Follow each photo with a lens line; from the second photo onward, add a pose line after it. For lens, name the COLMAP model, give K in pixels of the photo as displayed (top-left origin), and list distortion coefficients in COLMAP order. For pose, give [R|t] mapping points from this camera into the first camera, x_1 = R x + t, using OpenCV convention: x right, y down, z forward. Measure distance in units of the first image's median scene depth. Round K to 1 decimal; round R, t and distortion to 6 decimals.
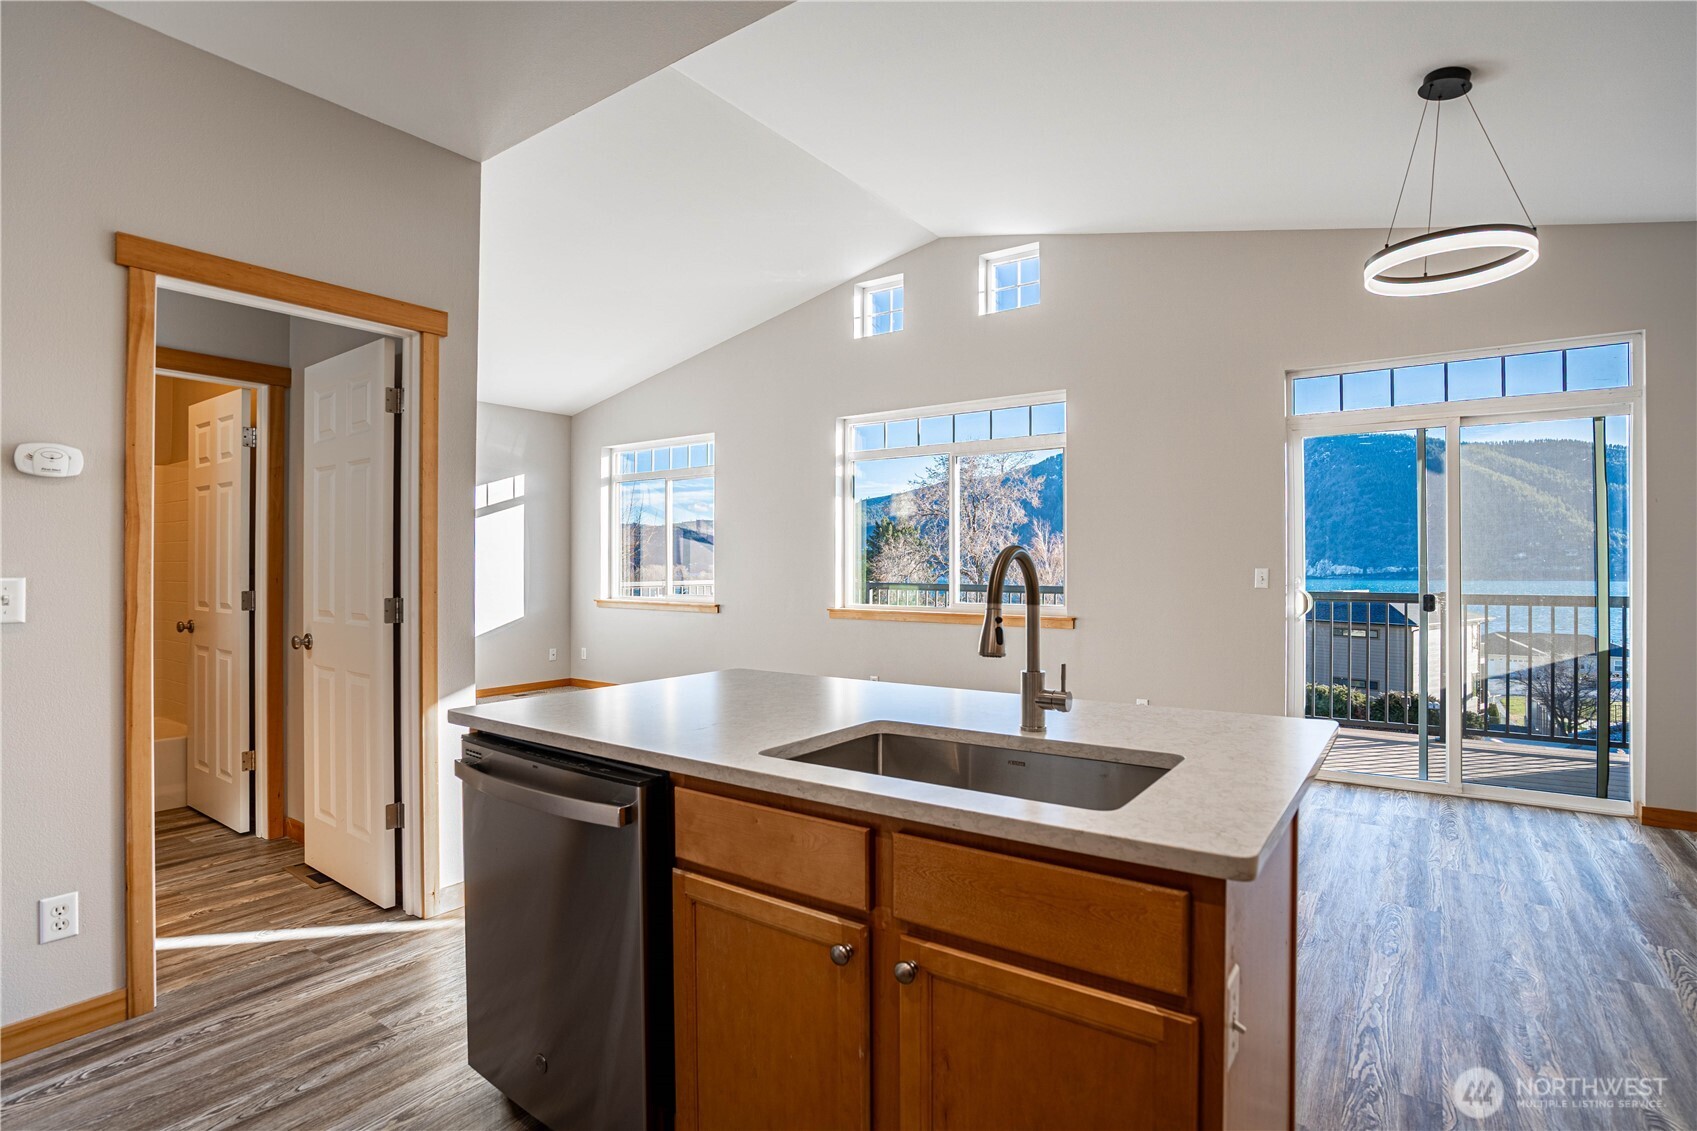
lens RADIAL K [[849.8, 0, 848.5], [0, 849.8, 565.5], [0, 0, 1]] dist [-0.024465, 0.001477]
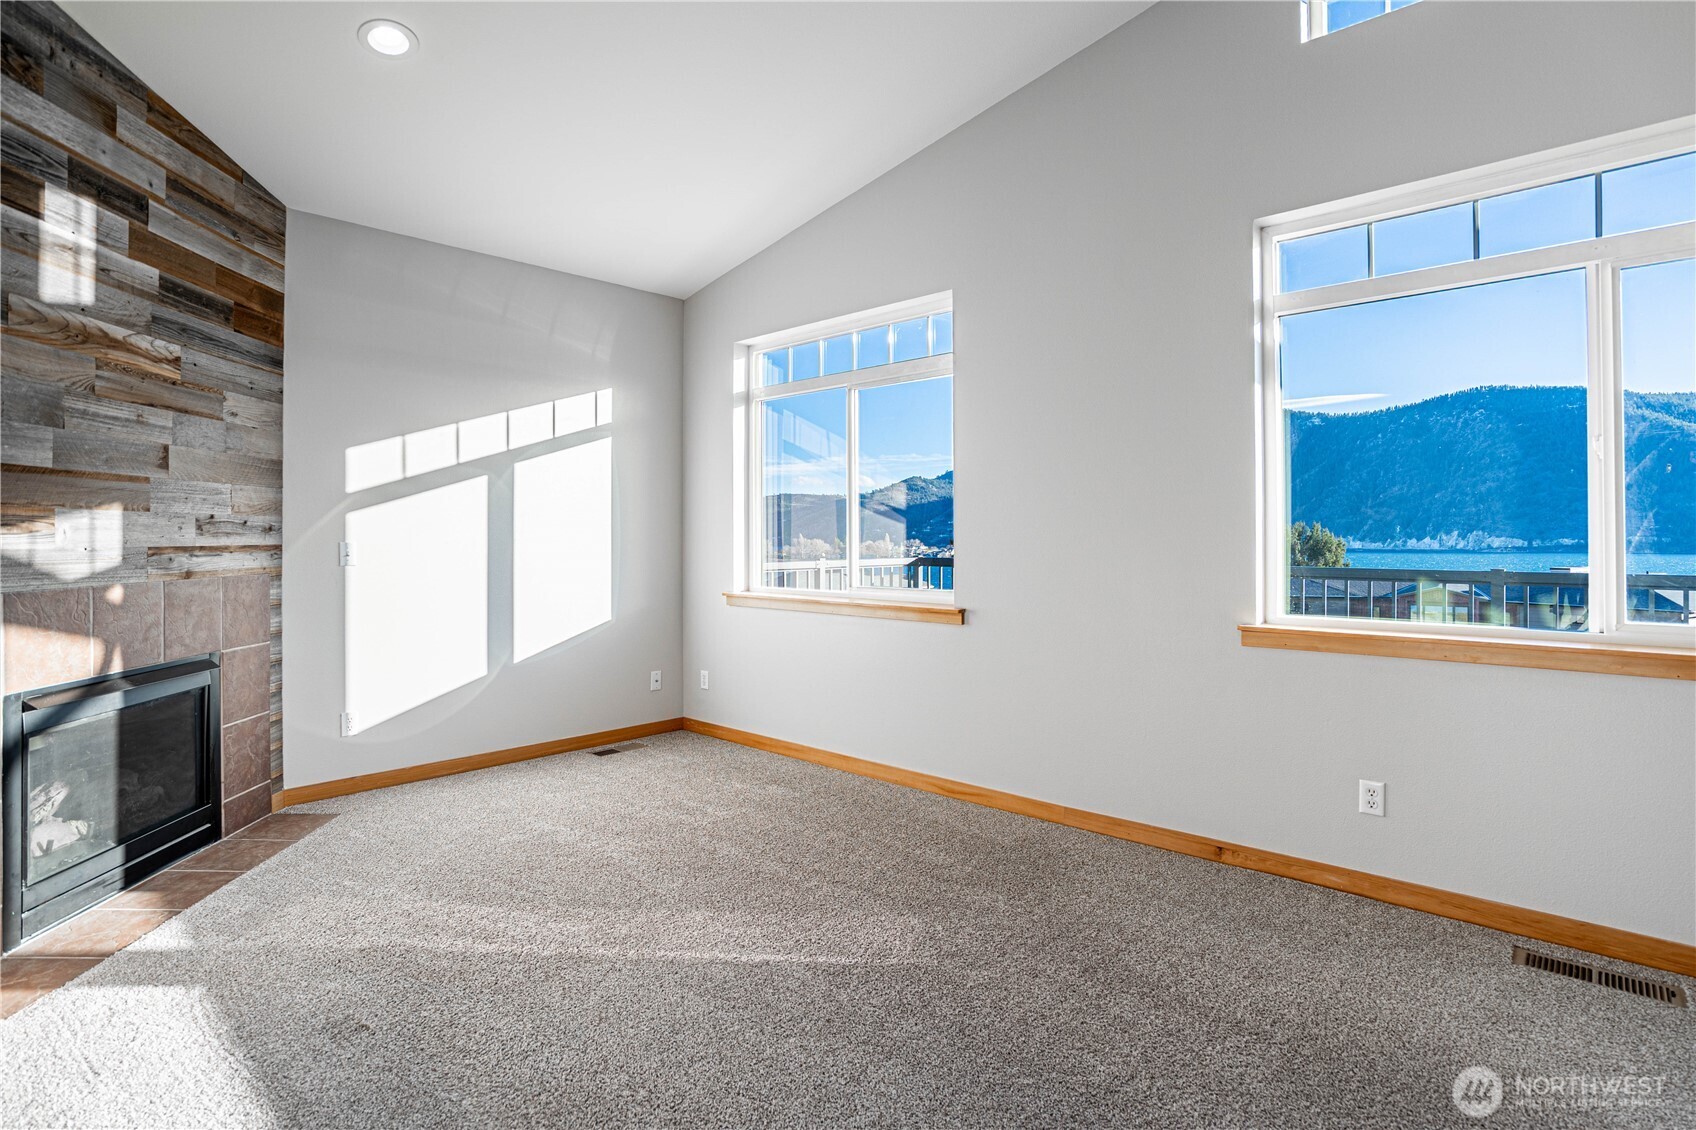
lens RADIAL K [[858.0, 0, 785.1], [0, 858.0, 525.2], [0, 0, 1]] dist [-0.041322, 0.013671]
pose [[0.985894, -0.004913, -0.167300, -0.186988], [0.002169, 0.999860, -0.016583, 0.002437], [0.167358, 0.015986, 0.985767, 0.492000]]
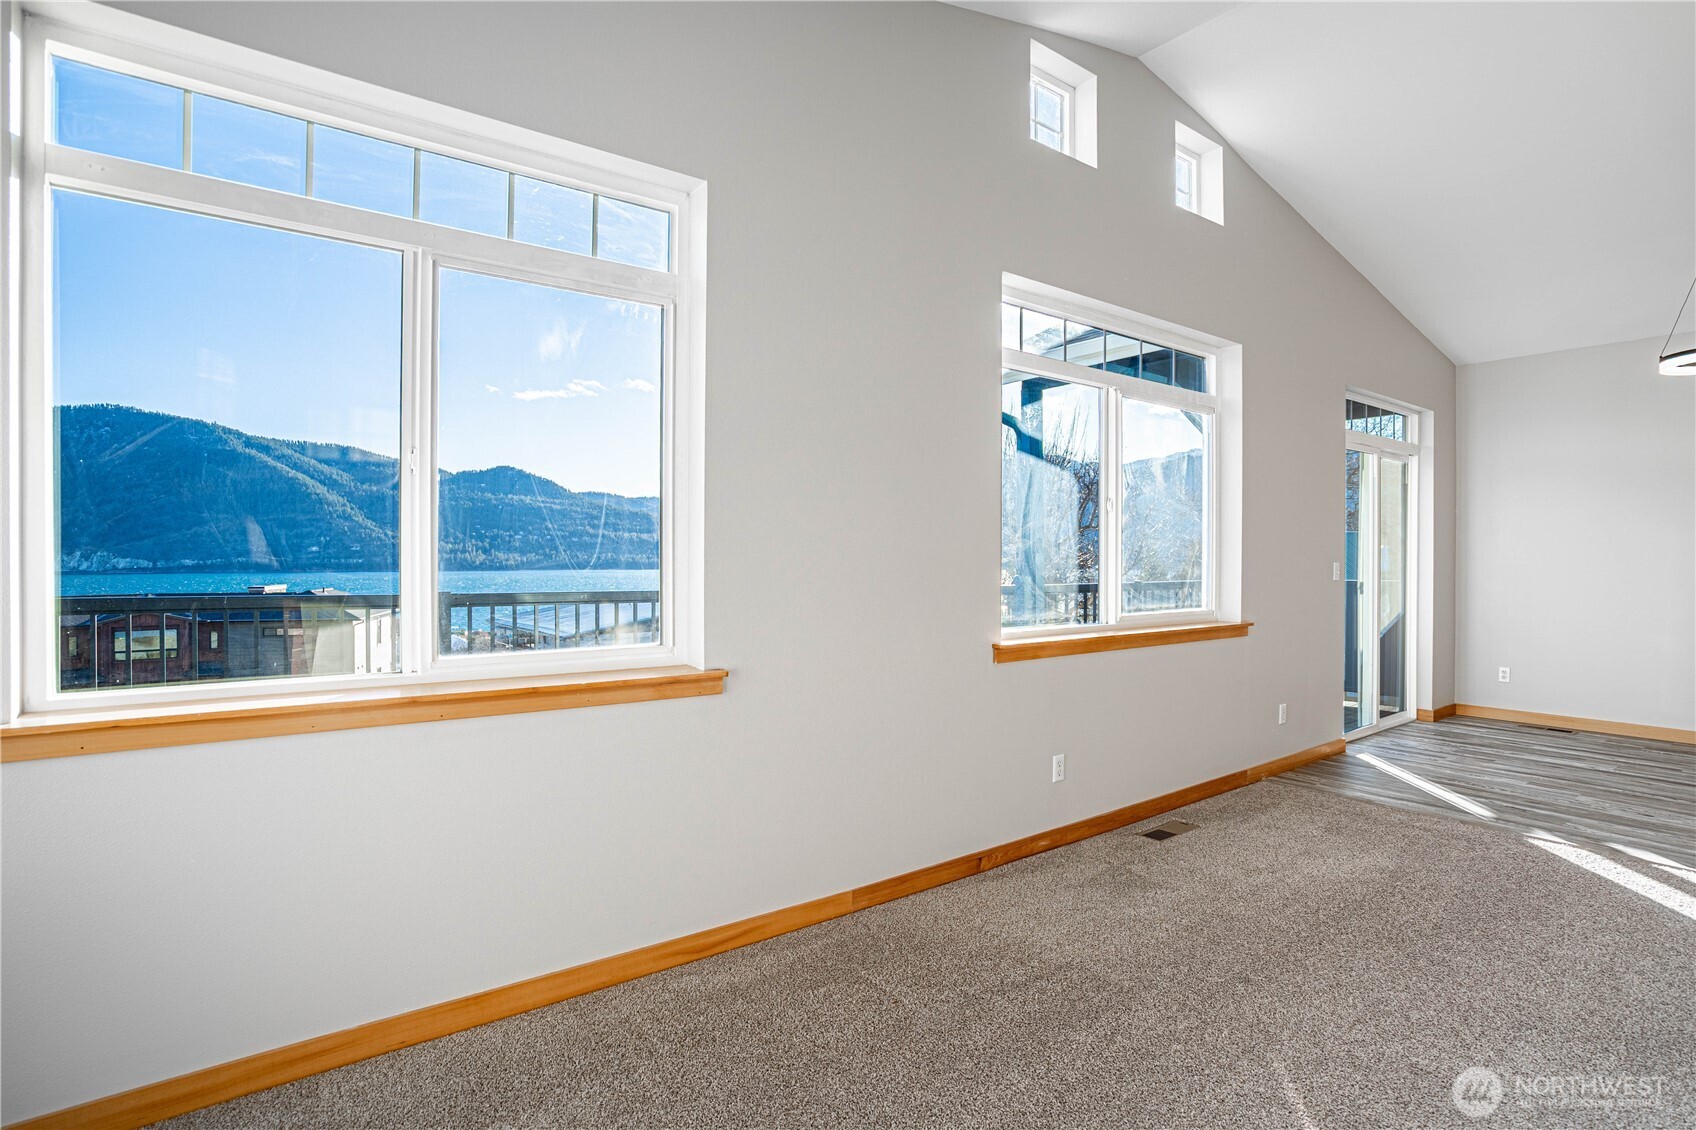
lens RADIAL K [[837.2, 0, 848.0], [0, 837.2, 565.0], [0, 0, 1]] dist [-0.017574, 0.001216]
pose [[0.299214, -0.007092, 0.954160, -0.512494], [-0.000528, 0.999971, 0.007598, -0.000974], [-0.954186, -0.002777, 0.299201, 0.919350]]
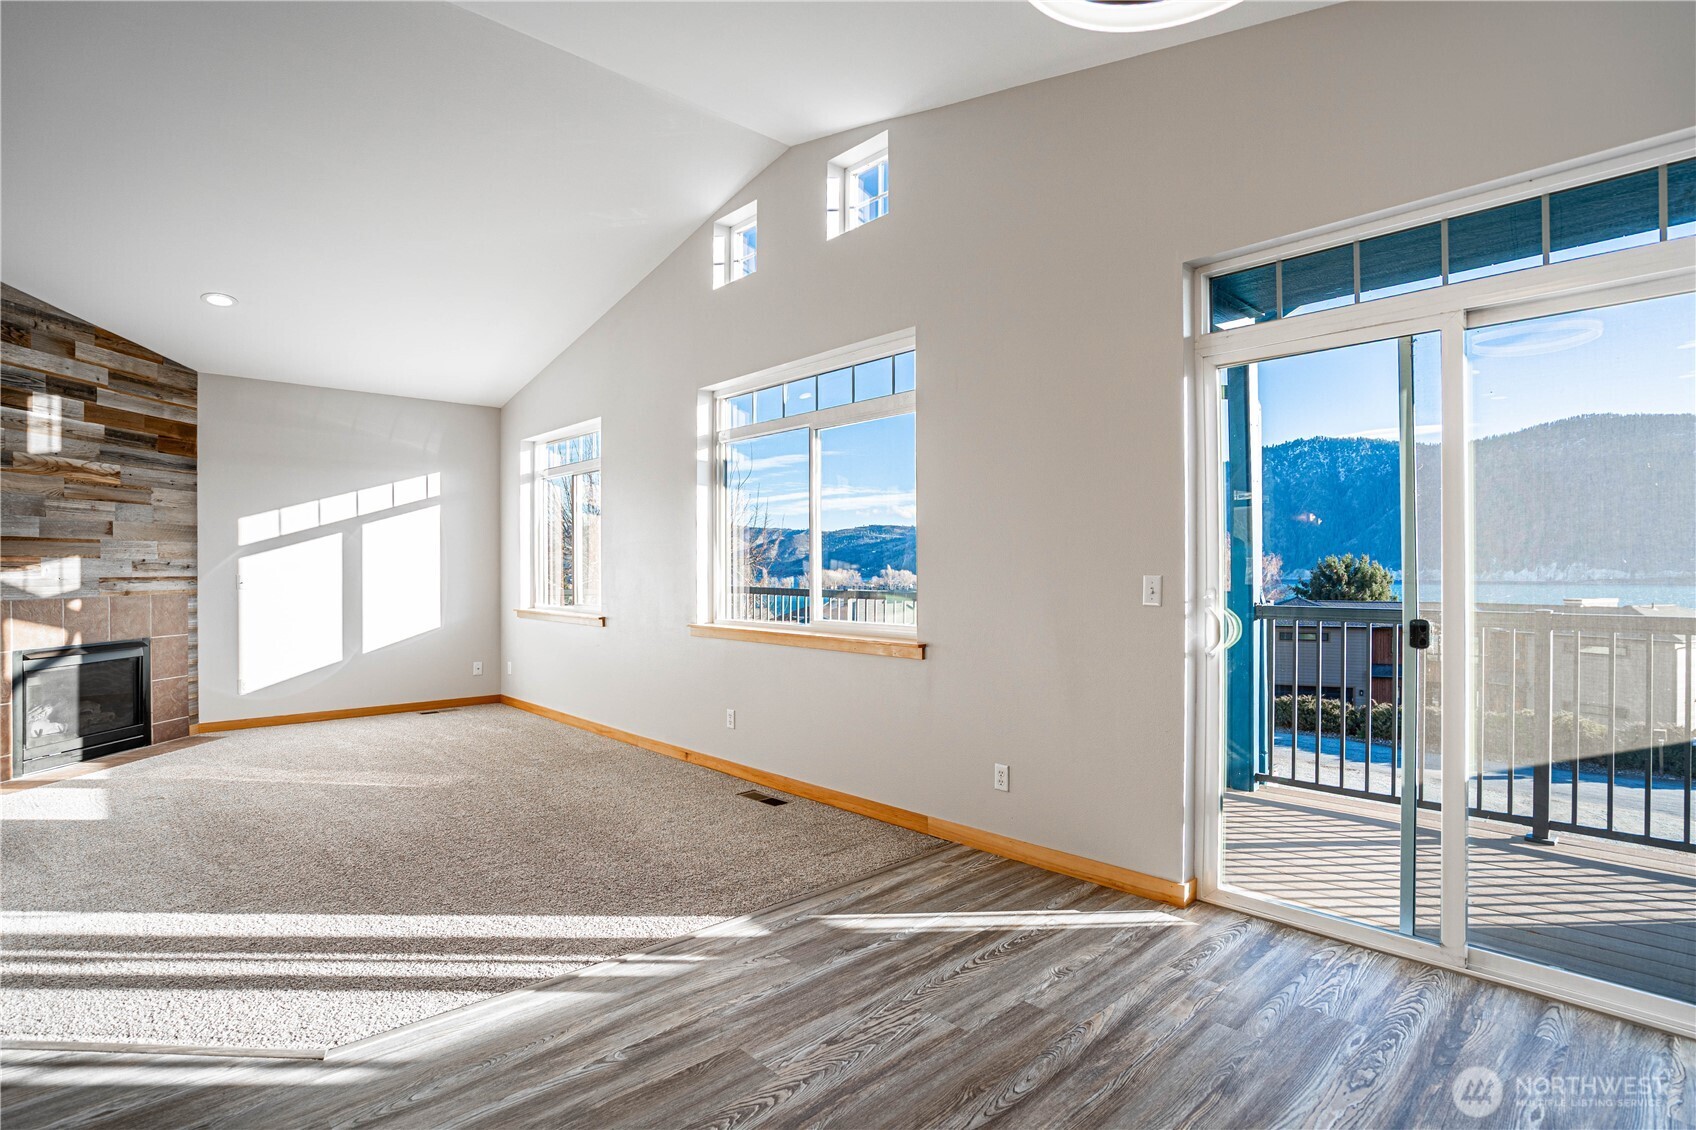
lens RADIAL K [[849.3, 0, 848.0], [0, 849.3, 565.0], [0, 0, 1]] dist [-0.024465, 0.001477]
pose [[0.978341, -0.002889, -0.206981, 0.287916], [0.001602, 0.999978, -0.006384, -0.000102], [0.206995, 0.005914, 0.978324, 0.232209]]
